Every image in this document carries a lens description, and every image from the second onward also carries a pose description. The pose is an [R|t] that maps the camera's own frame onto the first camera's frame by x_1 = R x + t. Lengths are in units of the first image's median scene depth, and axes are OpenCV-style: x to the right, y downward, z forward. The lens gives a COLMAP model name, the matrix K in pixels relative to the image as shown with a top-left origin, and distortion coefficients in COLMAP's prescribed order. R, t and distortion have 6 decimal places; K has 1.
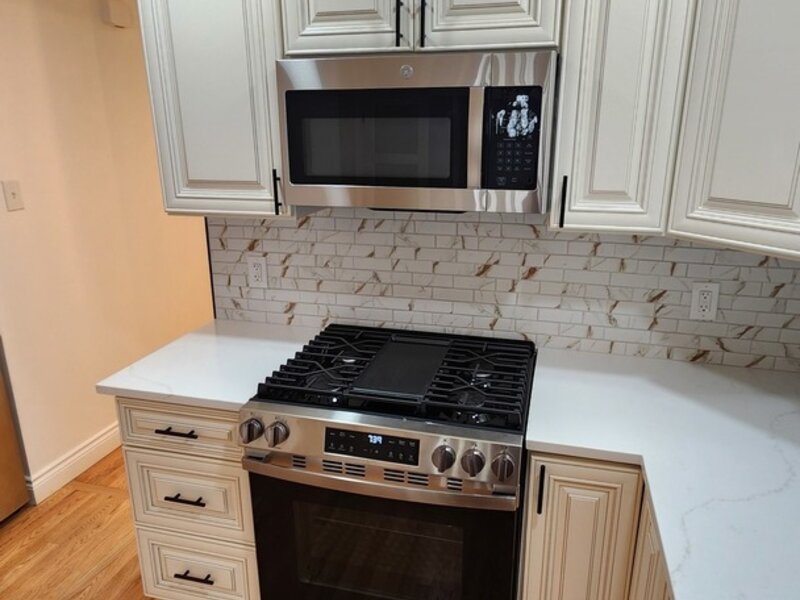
lens RADIAL K [[576.0, 0, 404.5], [0, 576.0, 298.8], [0, 0, 1]] dist [0.006692, 0.006647]
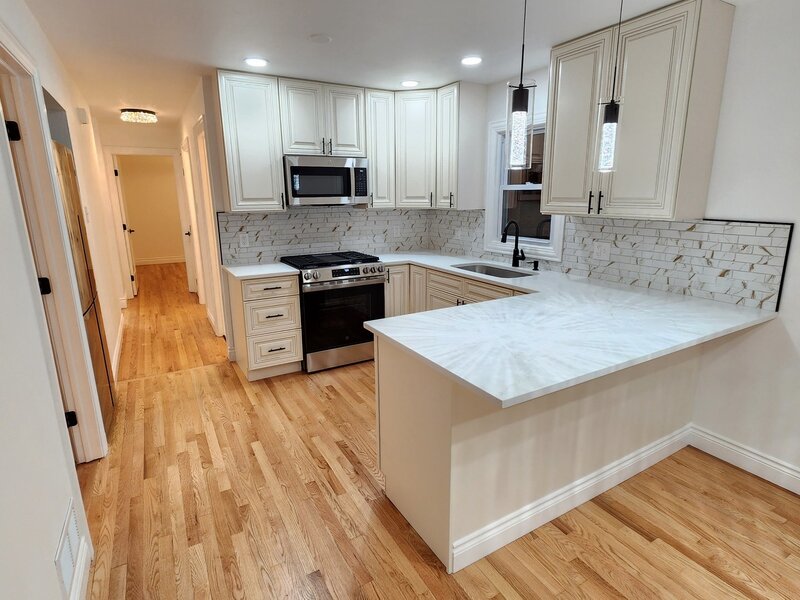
lens RADIAL K [[437.9, 0, 397.2], [0, 437.9, 298.4], [0, 0, 1]] dist [0.005697, -0.003369]
pose [[0.717718, -0.168822, 0.675559, -1.259054], [0.203232, 0.978711, 0.028664, 0.310677], [-0.666017, 0.116722, 0.736748, -0.837040]]
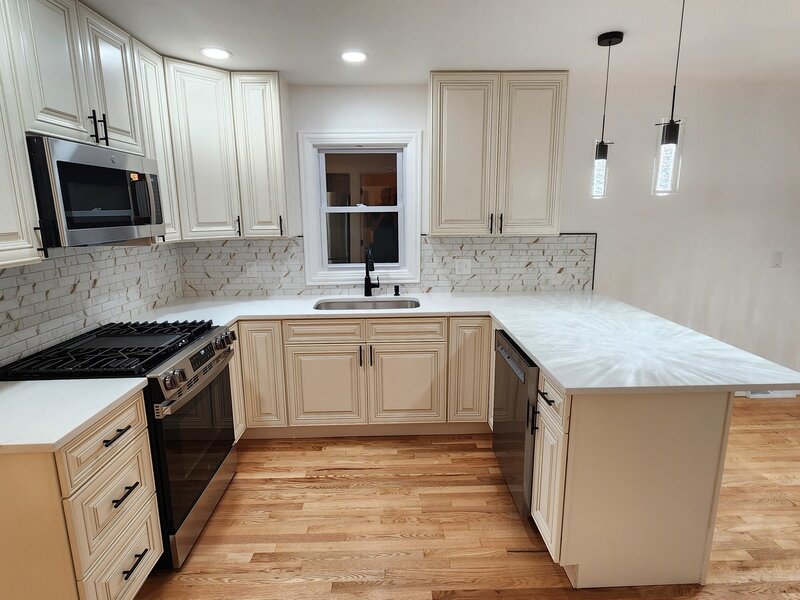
lens RADIAL K [[437.9, 0, 402.2], [0, 437.9, 298.1], [0, 0, 1]] dist [0.005697, -0.003369]
pose [[-0.279811, -0.188755, 0.941317, -1.244163], [0.278202, 0.922472, 0.267673, -0.100442], [-0.918863, 0.336775, -0.205606, 0.498711]]
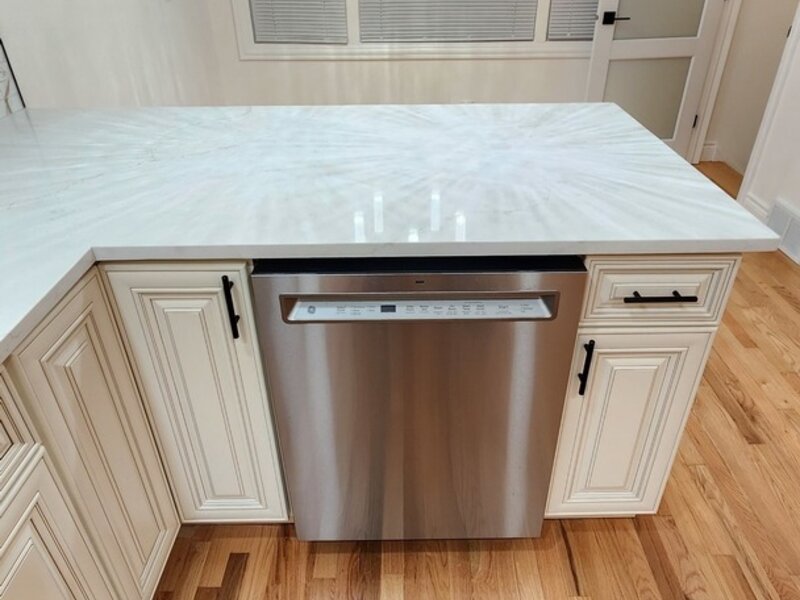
lens RADIAL K [[576.0, 0, 415.9], [0, 576.0, 298.5], [0, 0, 1]] dist [0.006692, 0.006647]
pose [[-0.964012, 0.148638, -0.220426, -0.081155], [-0.067684, 0.664575, 0.744149, 0.034654], [0.257099, 0.732288, -0.630598, 0.383975]]
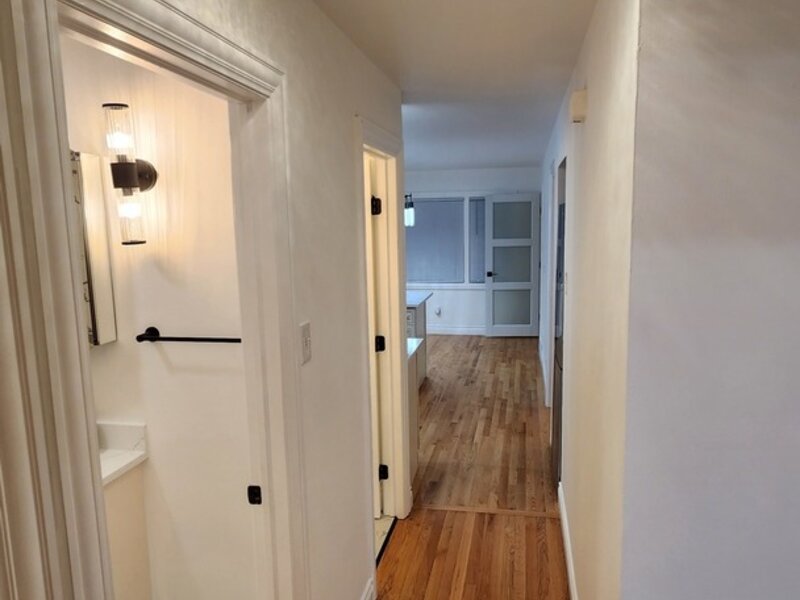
lens RADIAL K [[576.0, 0, 400.6], [0, 576.0, 300.6], [0, 0, 1]] dist [0.006692, 0.006647]
pose [[-0.998508, 0.032497, -0.043889, -0.314544], [0.010999, 0.906878, 0.421250, -0.965049], [0.053492, 0.420139, -0.905882, 2.899012]]
